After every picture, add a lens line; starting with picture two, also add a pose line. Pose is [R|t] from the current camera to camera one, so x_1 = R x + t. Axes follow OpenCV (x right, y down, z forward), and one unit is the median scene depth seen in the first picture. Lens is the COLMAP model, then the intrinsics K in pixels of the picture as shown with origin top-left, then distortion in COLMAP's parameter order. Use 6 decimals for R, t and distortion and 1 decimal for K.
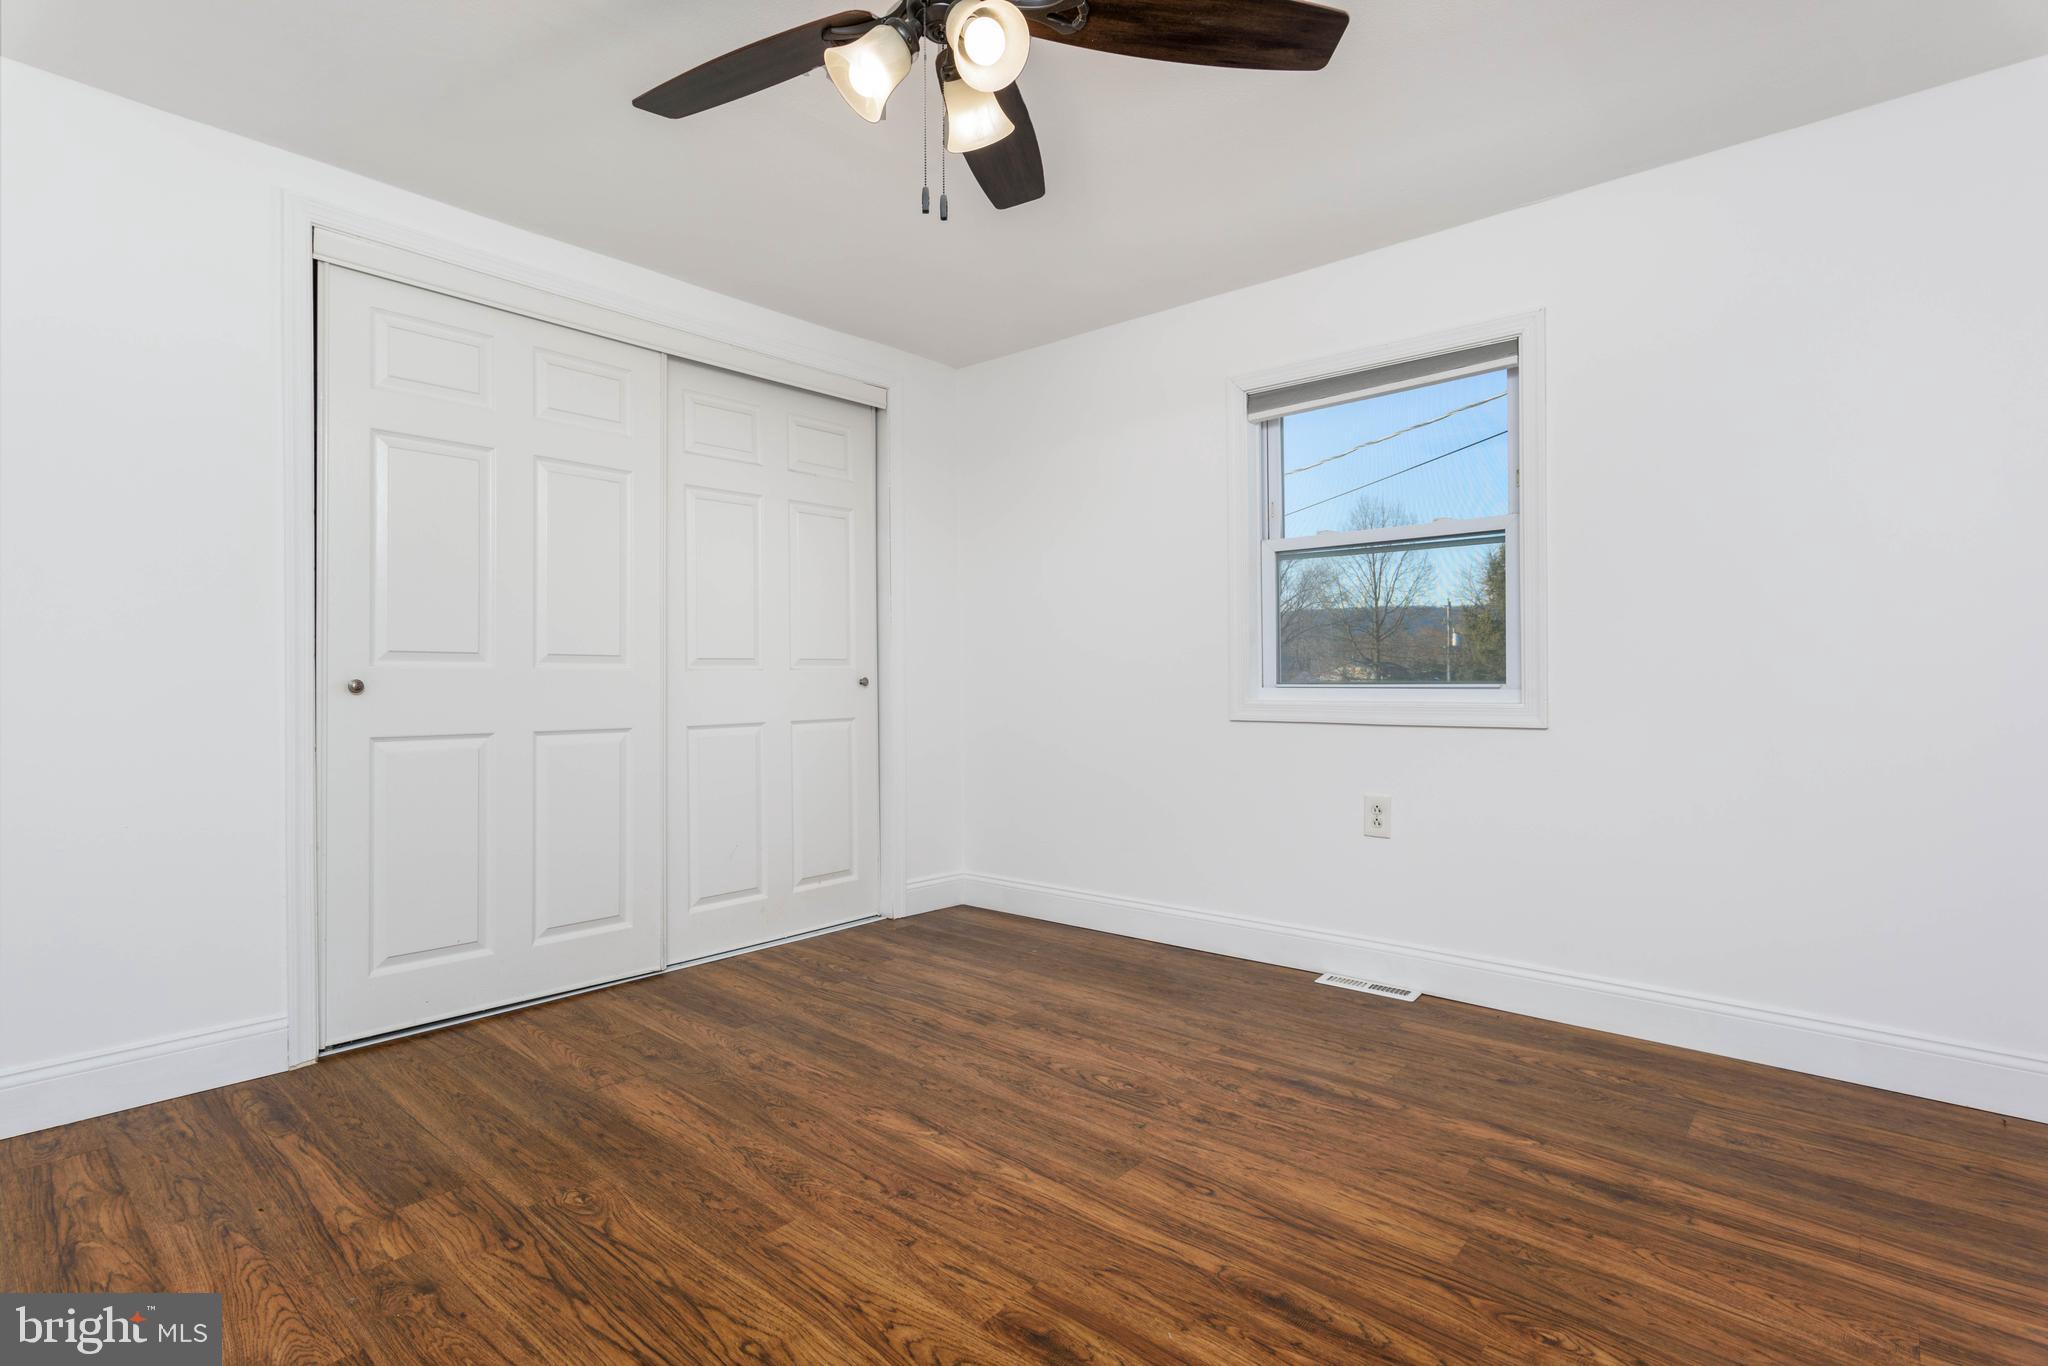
lens RADIAL K [[1043.4, 0, 1025.8], [0, 1043.4, 680.9], [0, 0, 1]] dist [-0.001929, -0.000234]
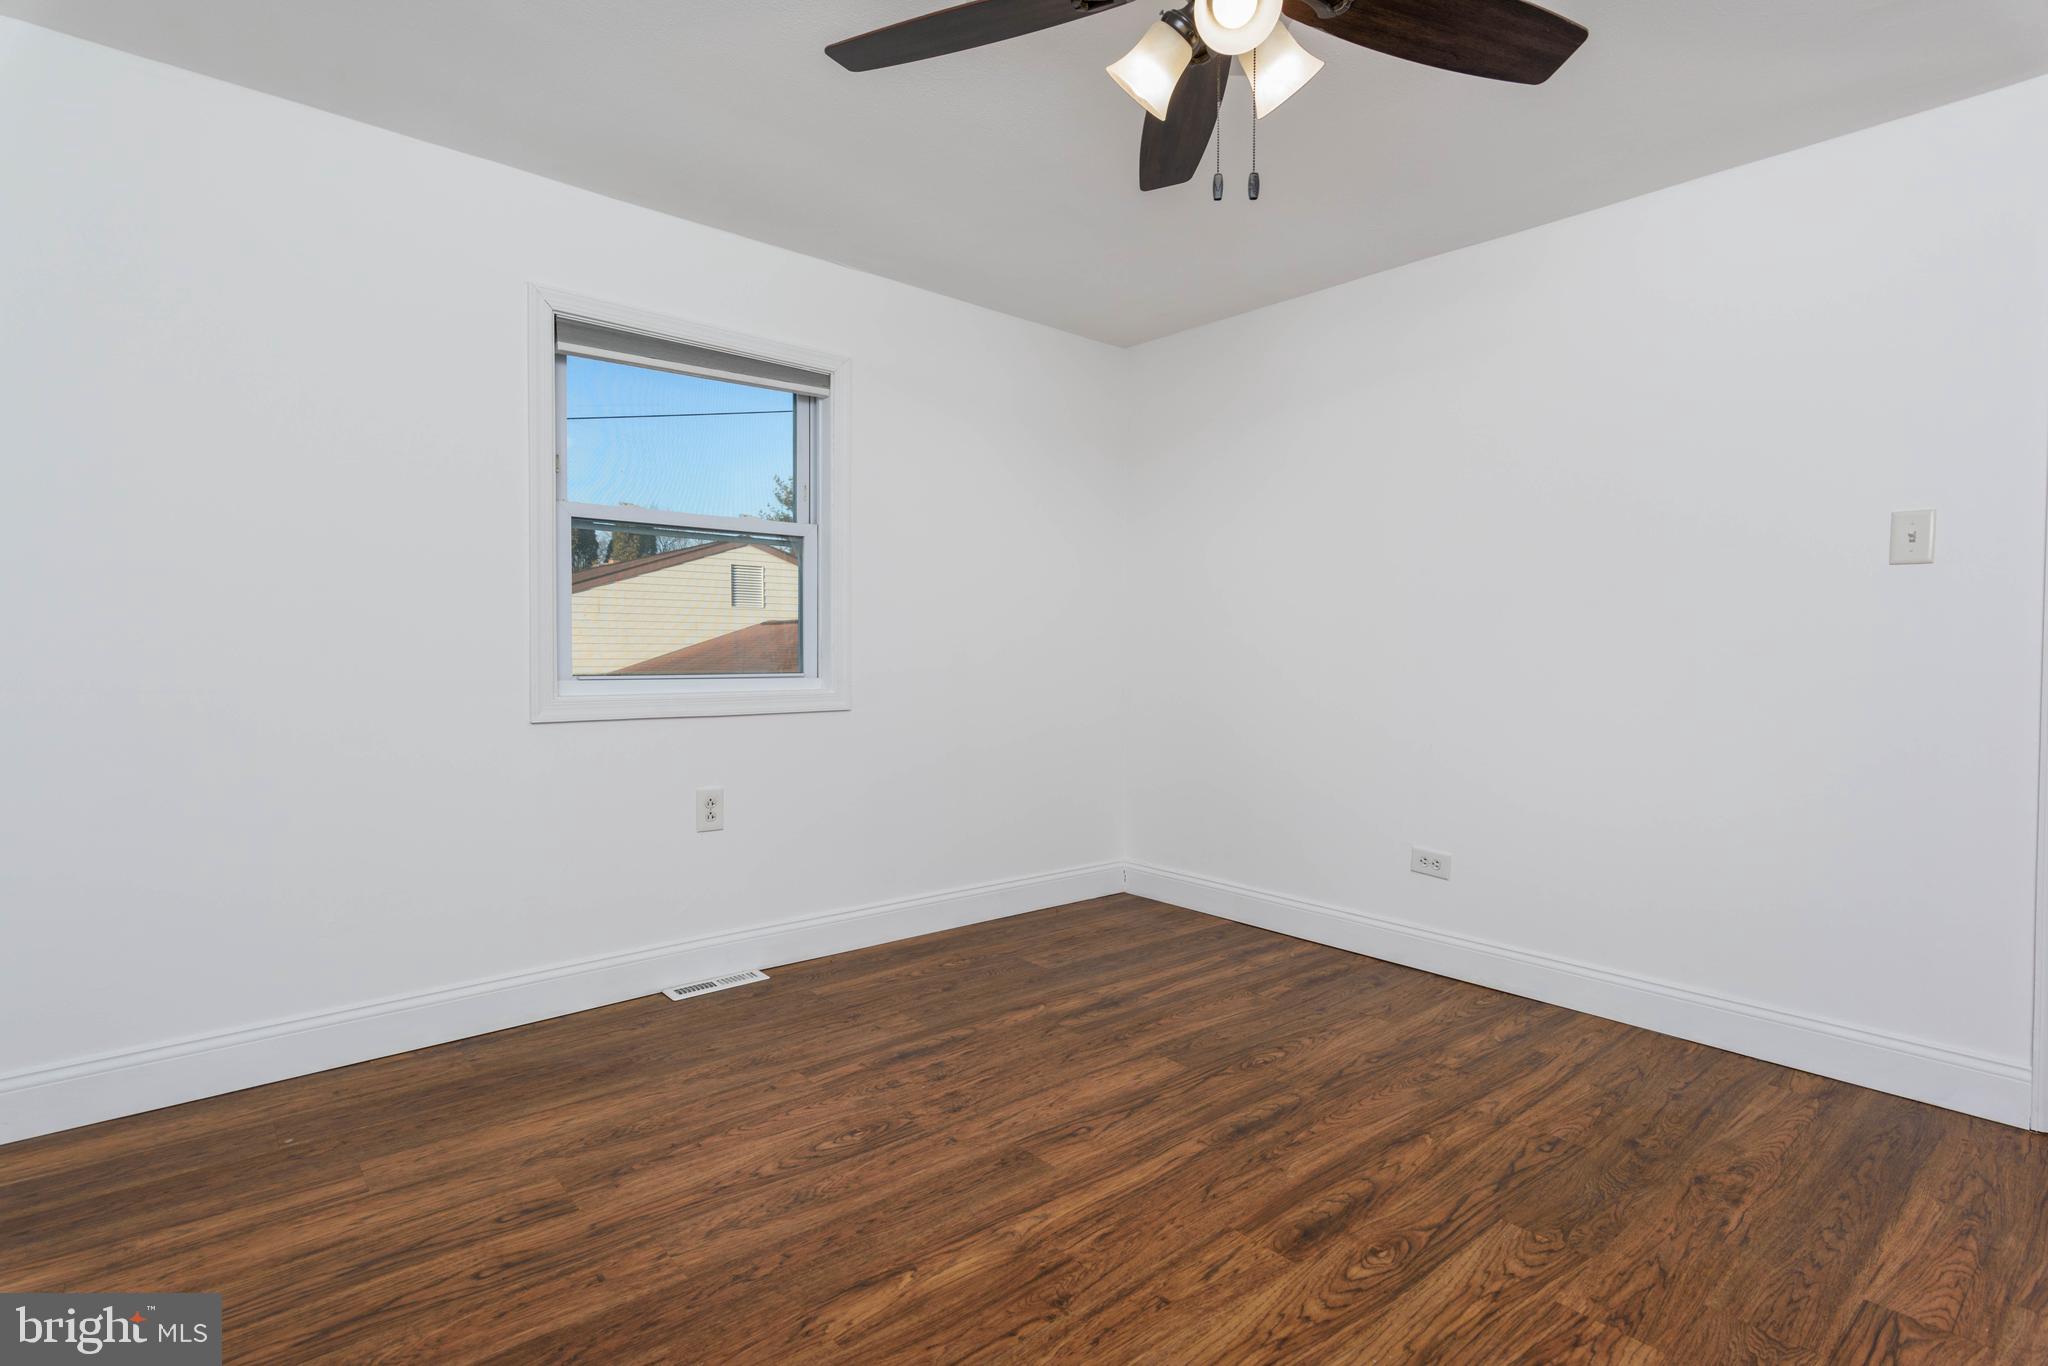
lens RADIAL K [[1043.4, 0, 1010.2], [0, 1043.4, 667.0], [0, 0, 1]] dist [-0.001929, -0.000234]
pose [[0.102155, -0.006603, 0.994747, -0.809640], [0.004684, 0.999970, 0.006157, -0.011356], [-0.994757, 0.004031, 0.102183, 0.826995]]
